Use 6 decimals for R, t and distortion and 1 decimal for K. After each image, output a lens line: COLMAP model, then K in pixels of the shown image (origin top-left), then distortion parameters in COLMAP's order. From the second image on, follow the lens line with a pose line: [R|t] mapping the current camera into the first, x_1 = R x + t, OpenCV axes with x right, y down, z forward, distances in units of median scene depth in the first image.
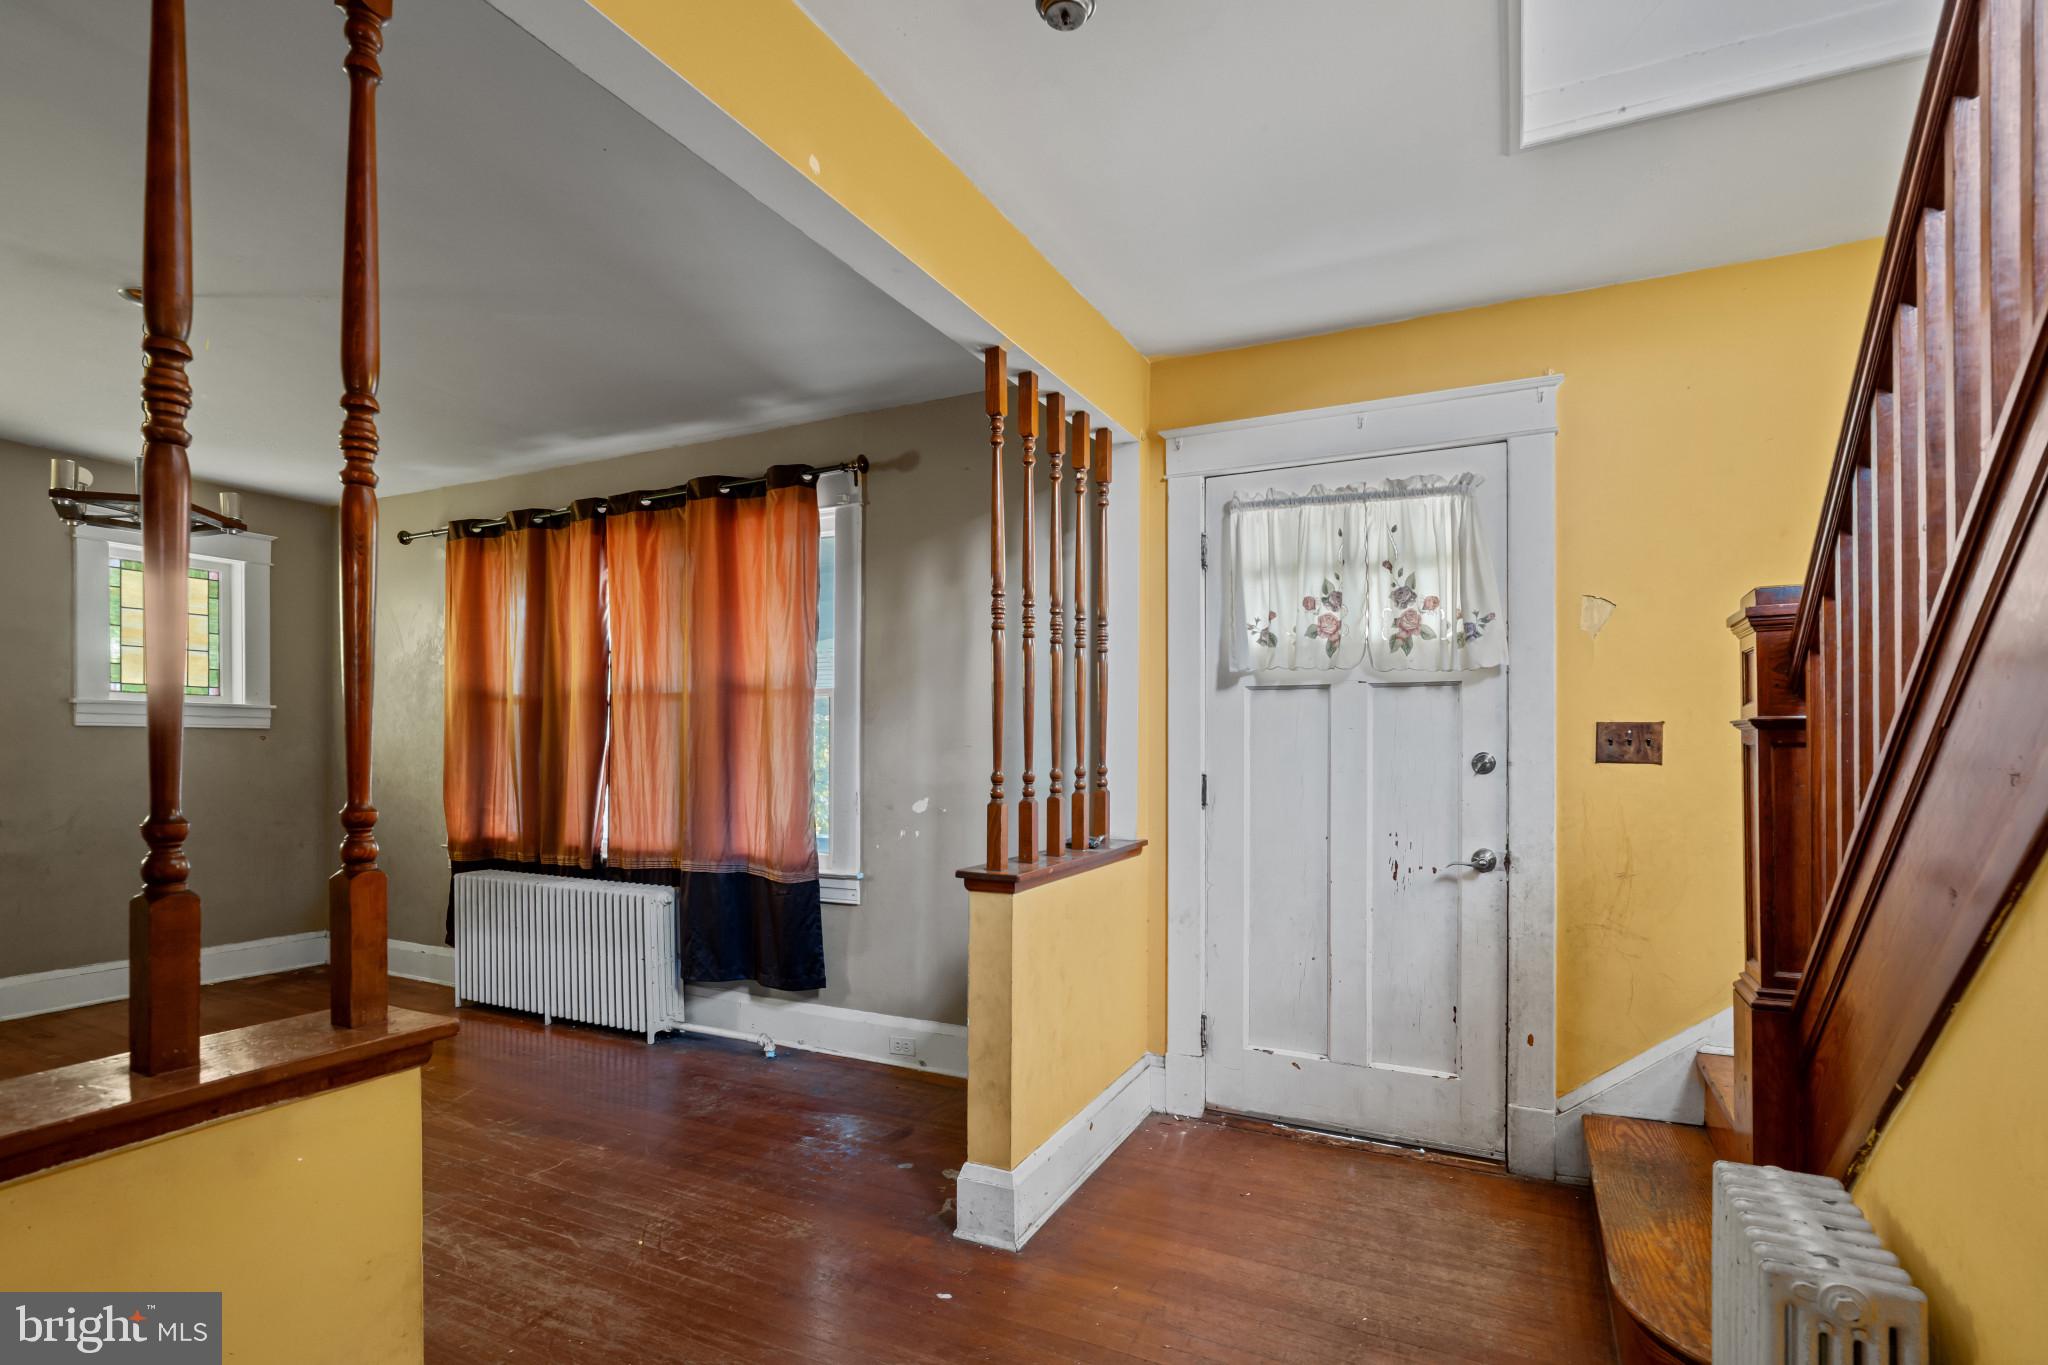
lens RADIAL K [[975.6, 0, 1041.9], [0, 975.6, 744.2], [0, 0, 1]] dist [-0.001195, 0.000950]
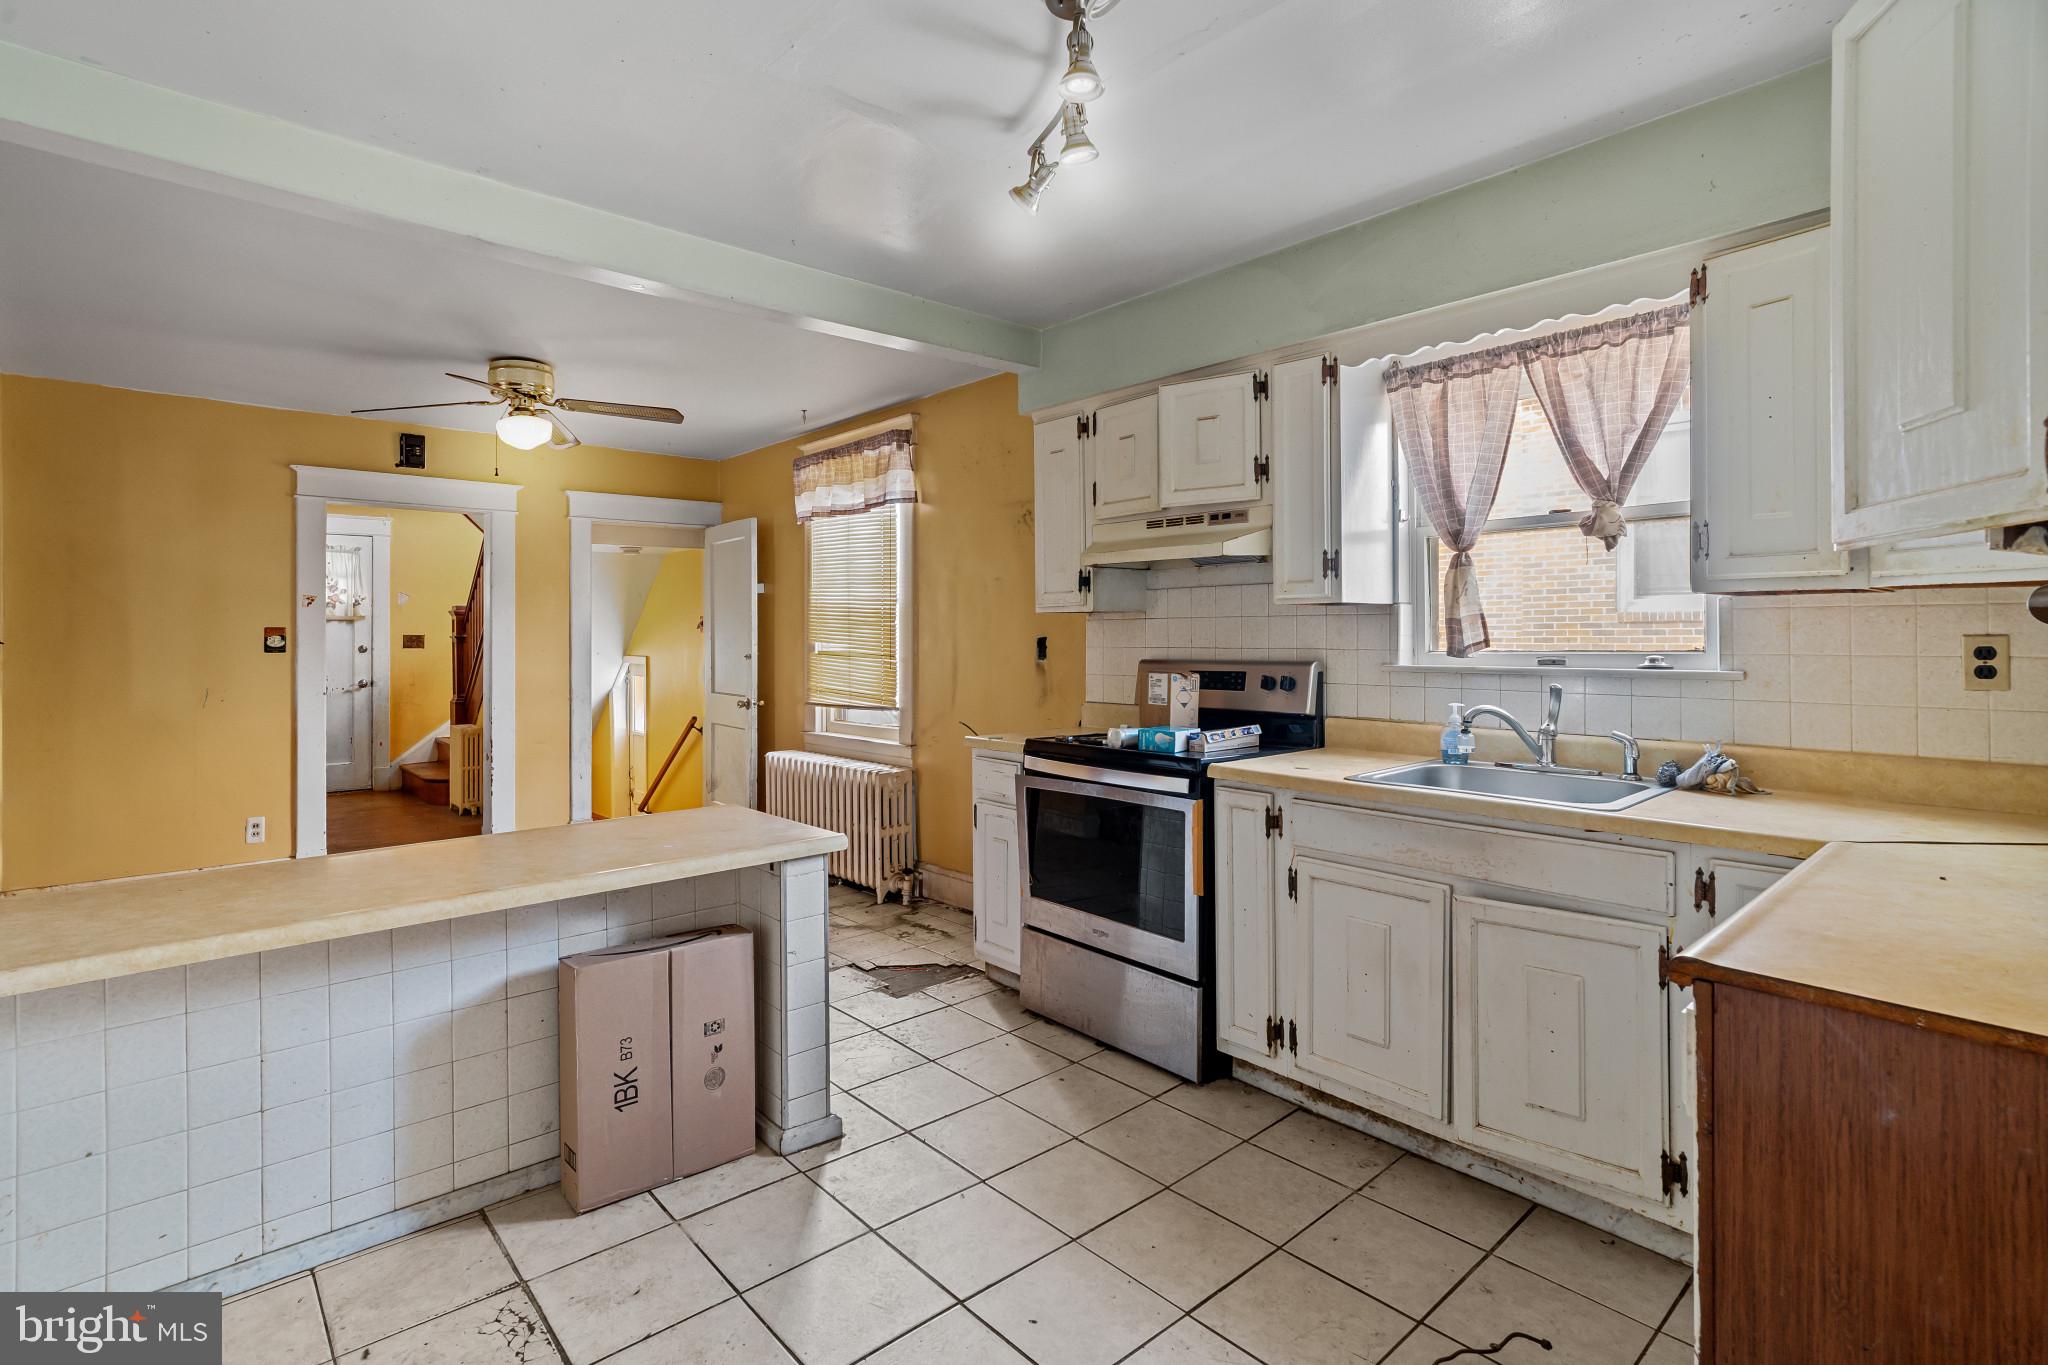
lens RADIAL K [[975.6, 0, 1008.2], [0, 975.6, 646.2], [0, 0, 1]] dist [-0.001195, 0.000950]
pose [[0.381383, -0.004884, 0.924404, -1.494397], [0.002884, 0.999987, 0.004093, 0.005267], [-0.924413, 0.001105, 0.381392, -1.866702]]
